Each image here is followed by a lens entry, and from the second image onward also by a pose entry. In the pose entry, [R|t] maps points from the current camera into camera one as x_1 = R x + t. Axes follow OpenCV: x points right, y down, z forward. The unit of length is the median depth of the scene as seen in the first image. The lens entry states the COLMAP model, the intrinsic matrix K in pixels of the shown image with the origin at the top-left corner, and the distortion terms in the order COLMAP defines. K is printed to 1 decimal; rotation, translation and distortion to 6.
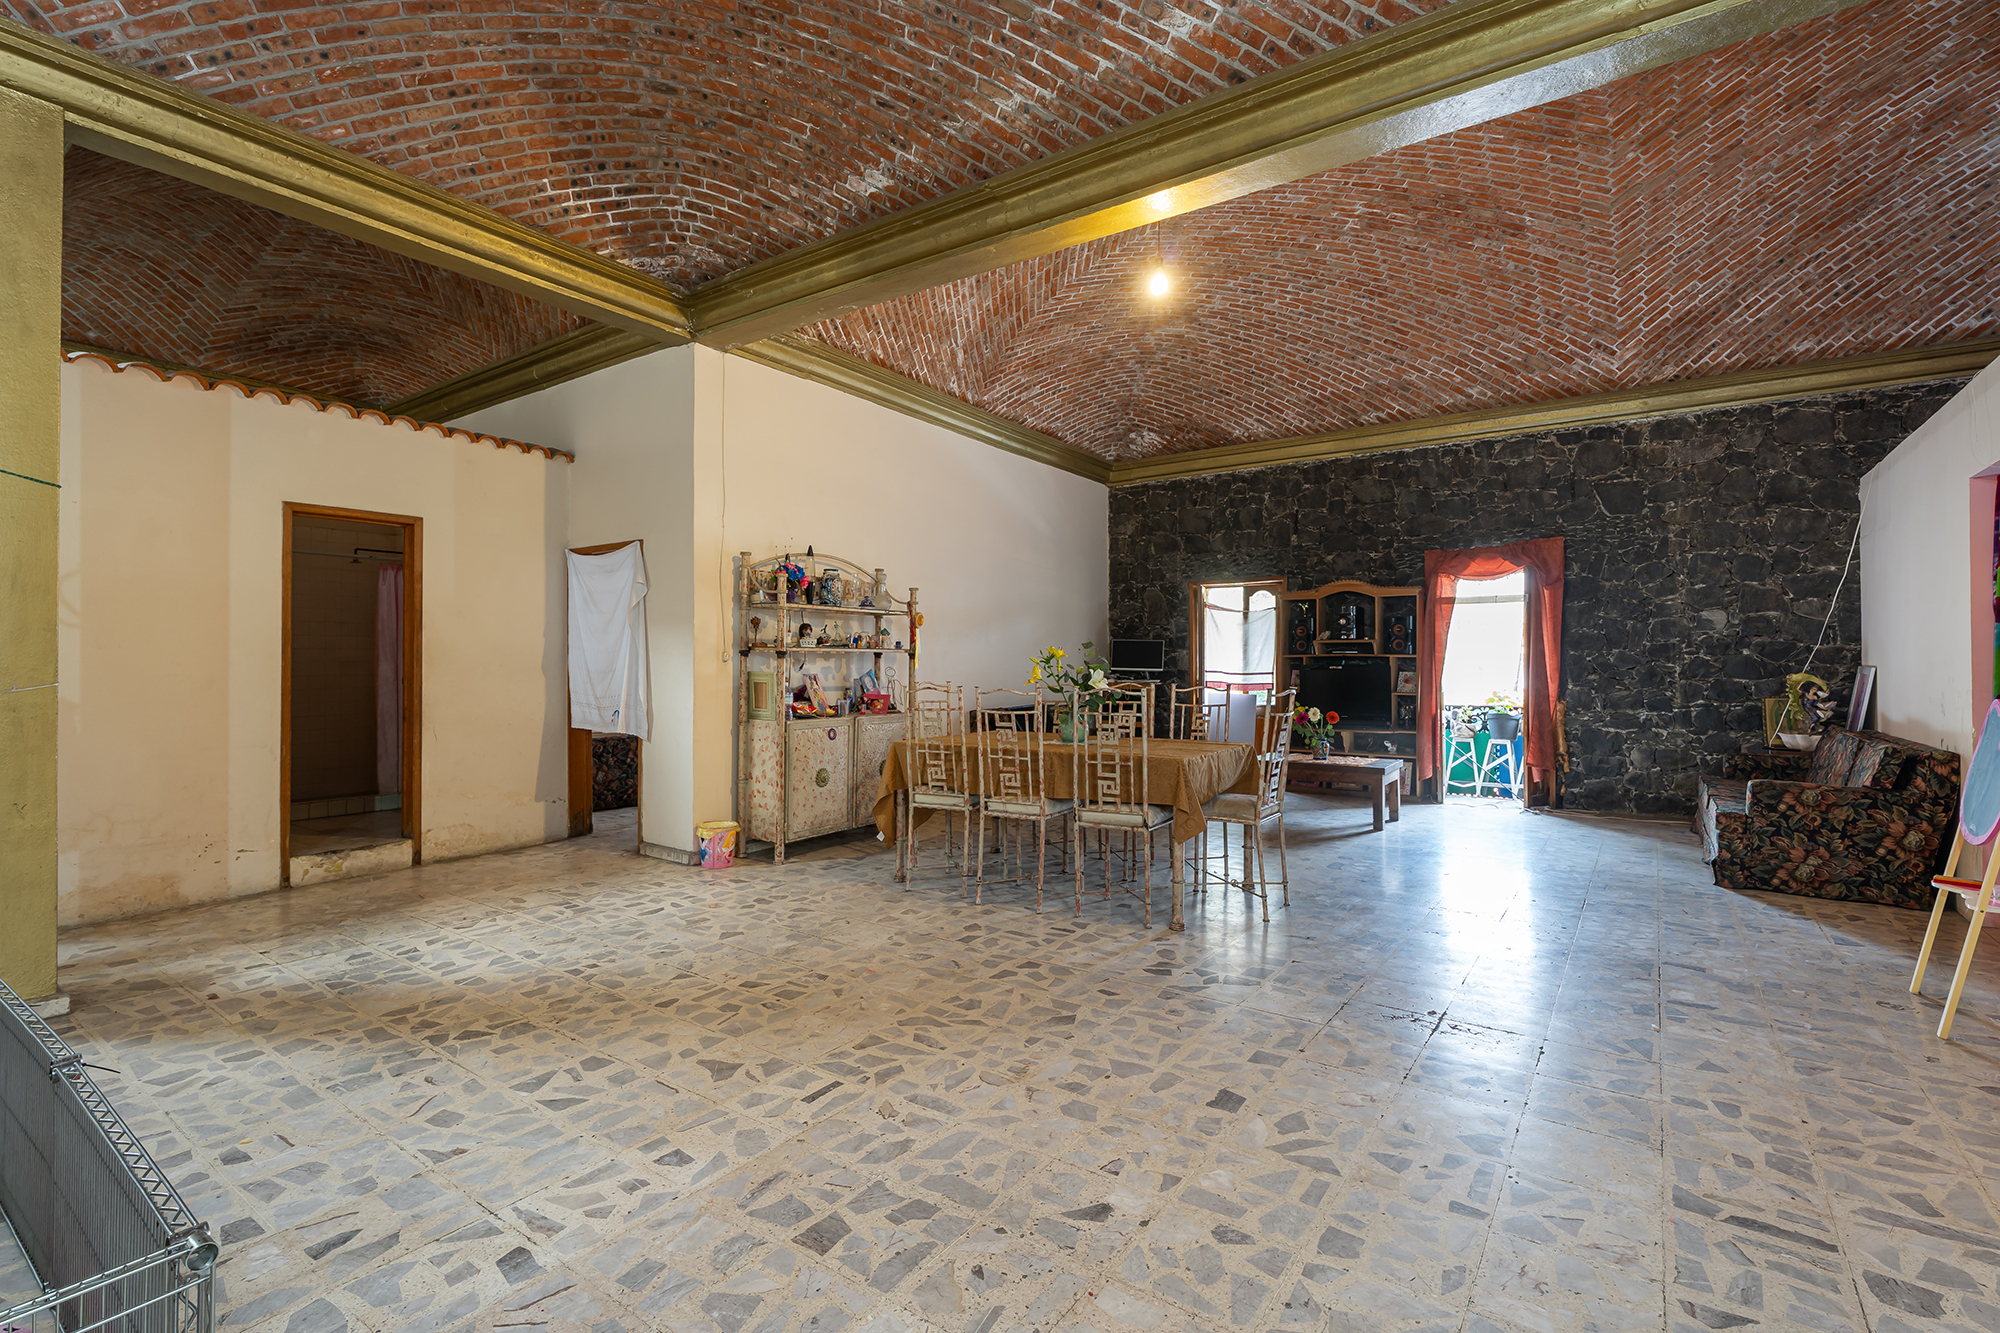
lens RADIAL K [[906.0, 0, 1003.3], [0, 906.0, 660.3], [0, 0, 1]] dist [0.000627, 0.000520]
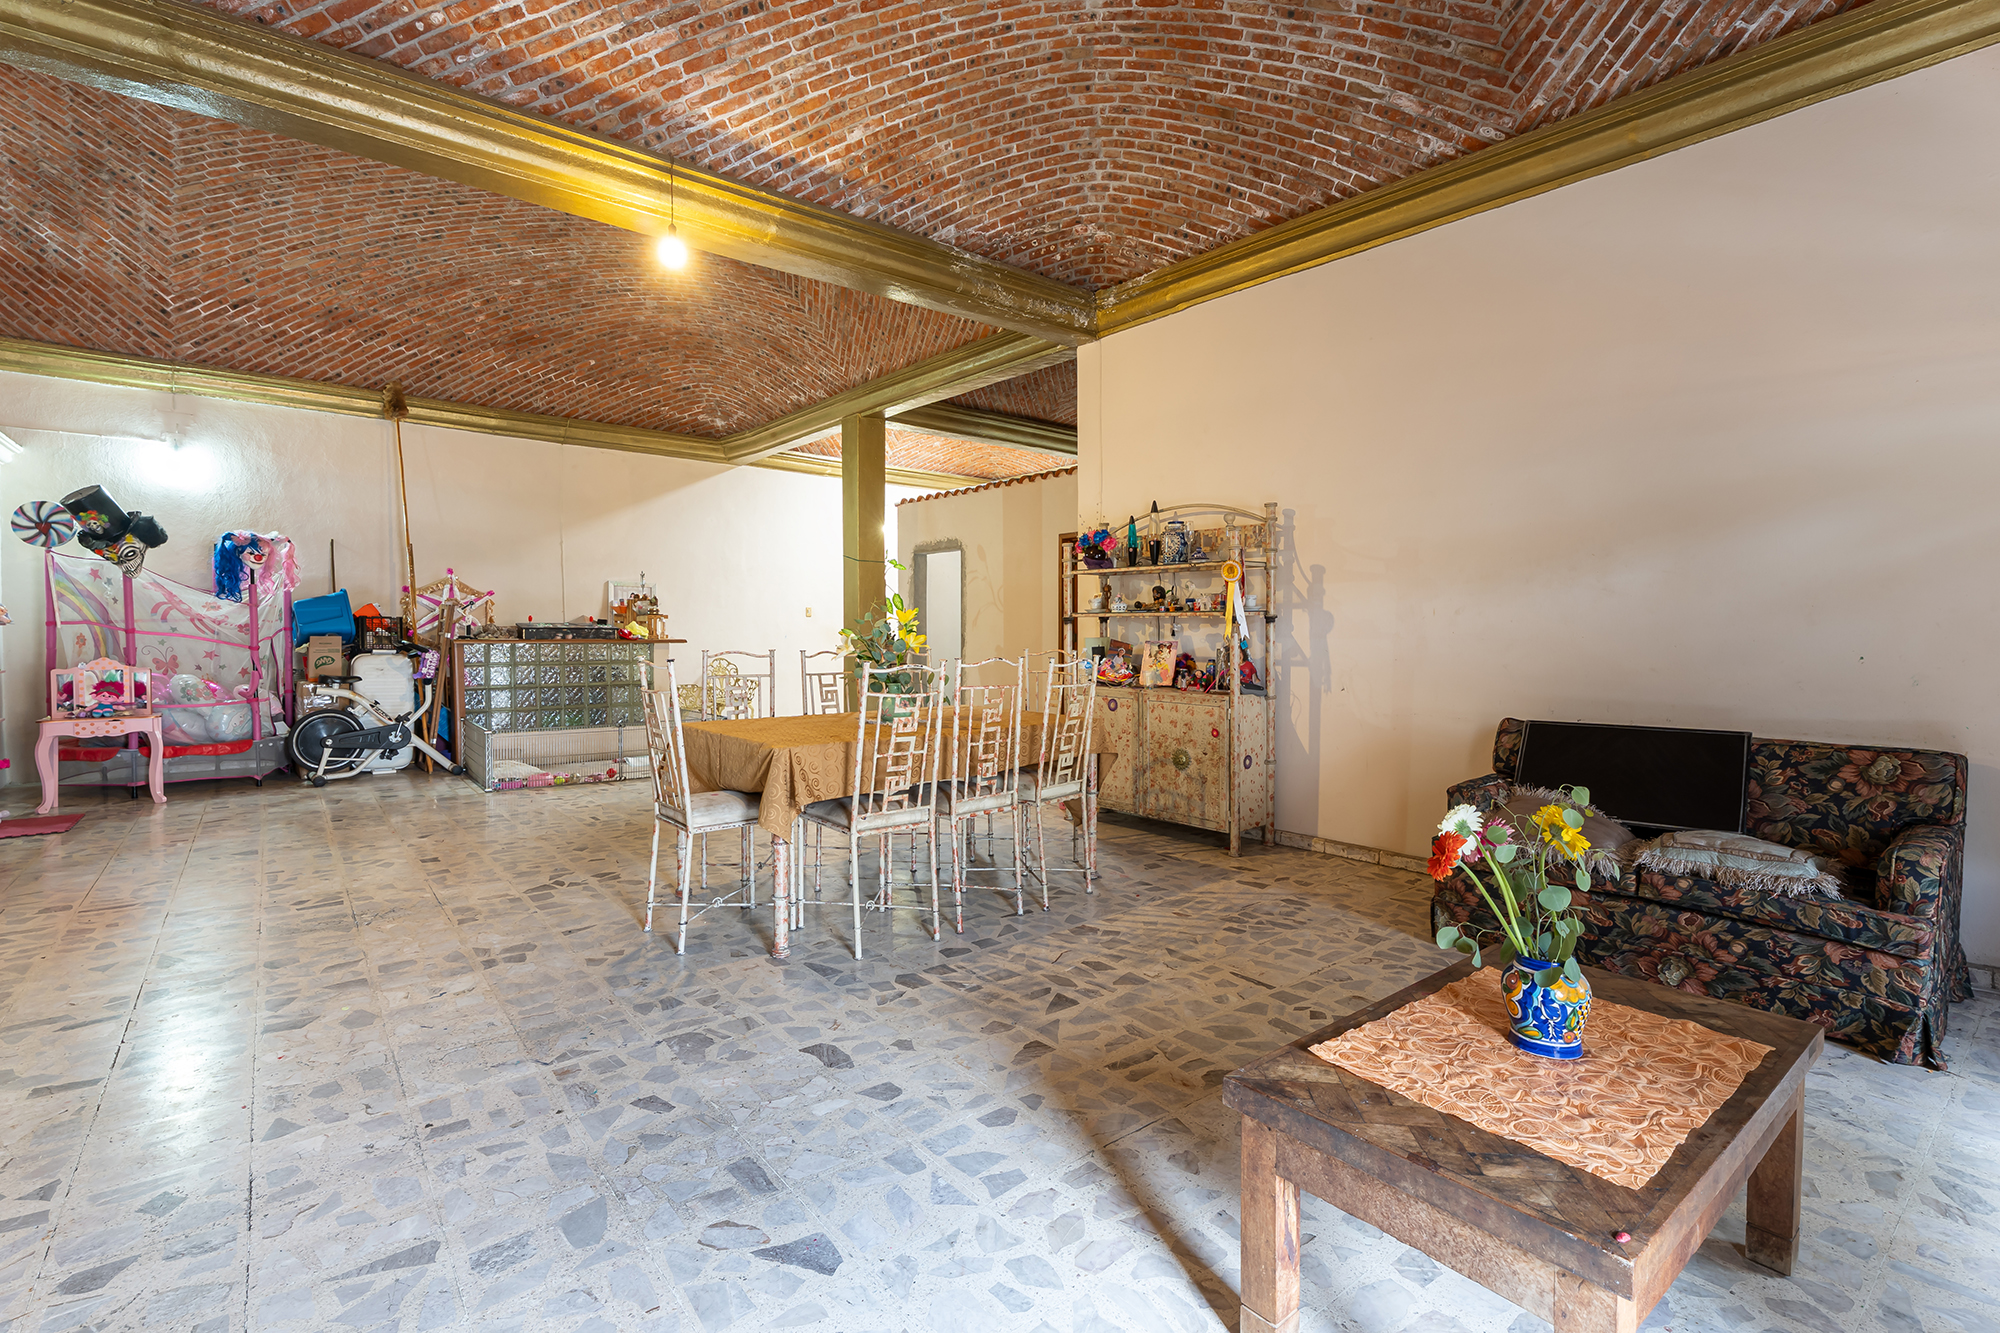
lens RADIAL K [[906.0, 0, 1003.3], [0, 906.0, 660.3], [0, 0, 1]] dist [0.000627, 0.000520]
pose [[-0.276074, 0.033631, -0.960548, 0.693010], [-0.001843, 0.999367, 0.035520, 0.002010], [0.961135, 0.011577, -0.275837, 1.073403]]
